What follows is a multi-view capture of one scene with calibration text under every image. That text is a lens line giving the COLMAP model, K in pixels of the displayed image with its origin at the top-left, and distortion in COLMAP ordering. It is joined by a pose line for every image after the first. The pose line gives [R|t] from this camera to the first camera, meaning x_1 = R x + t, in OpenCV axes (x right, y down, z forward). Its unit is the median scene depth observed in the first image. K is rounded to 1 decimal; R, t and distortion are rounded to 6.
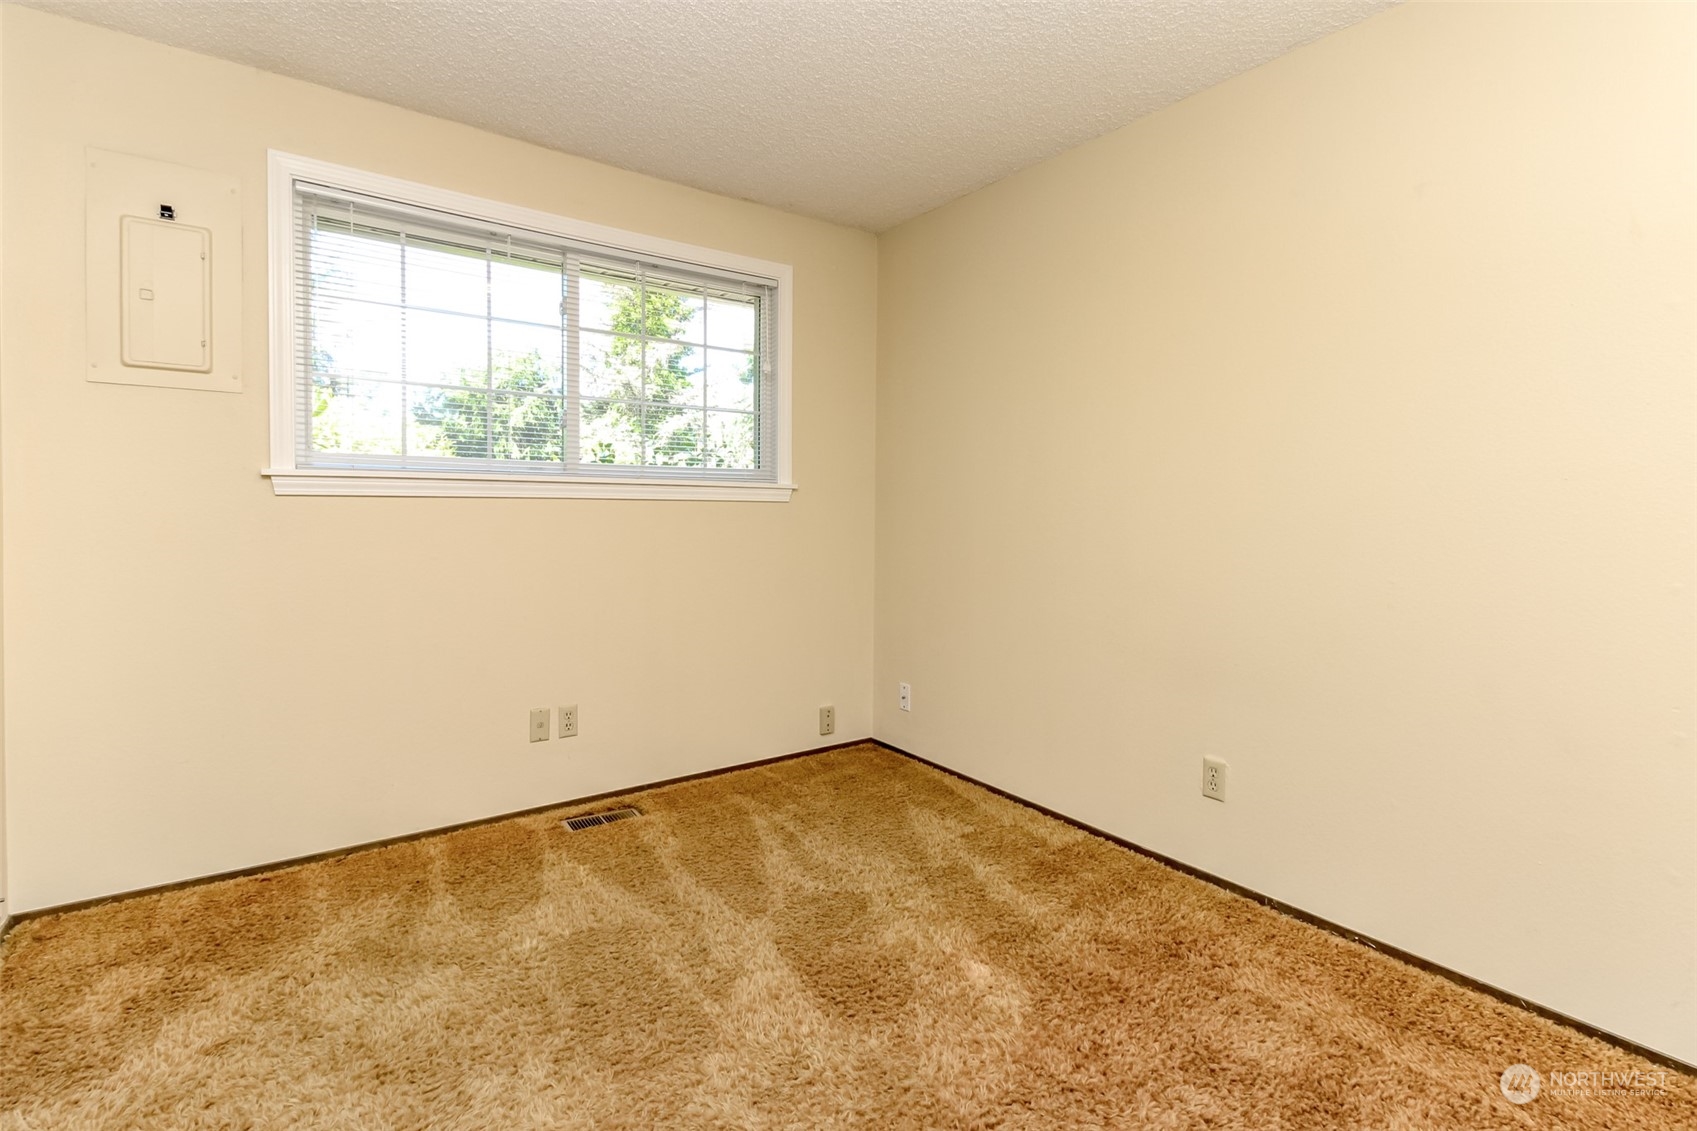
lens RADIAL K [[795.1, 0, 836.3], [0, 795.1, 529.5], [0, 0, 1]] dist [0.019147, -0.011504]
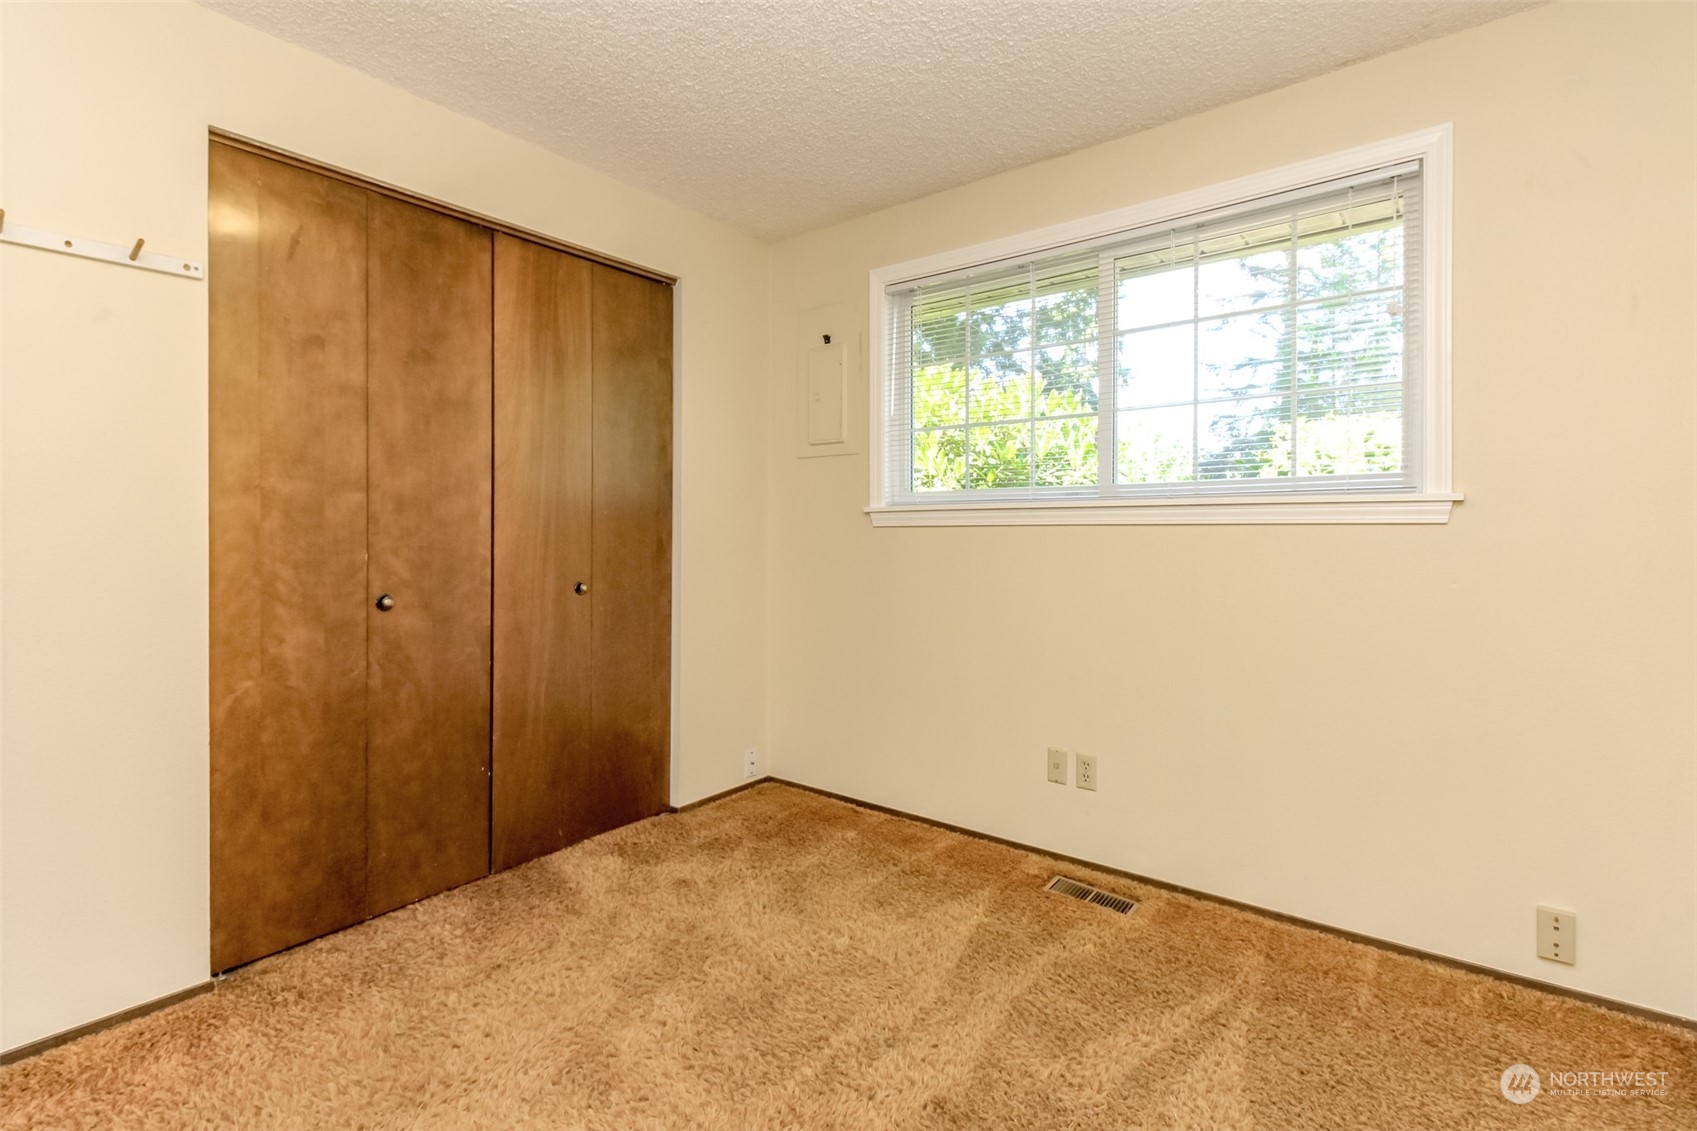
lens RADIAL K [[795.1, 0, 836.3], [0, 795.1, 529.5], [0, 0, 1]] dist [0.019147, -0.011504]
pose [[0.260613, -0.003833, -0.965436, 0.482519], [-0.014976, 0.999856, -0.008012, -0.023227], [0.965327, 0.016546, 0.260518, 0.508241]]
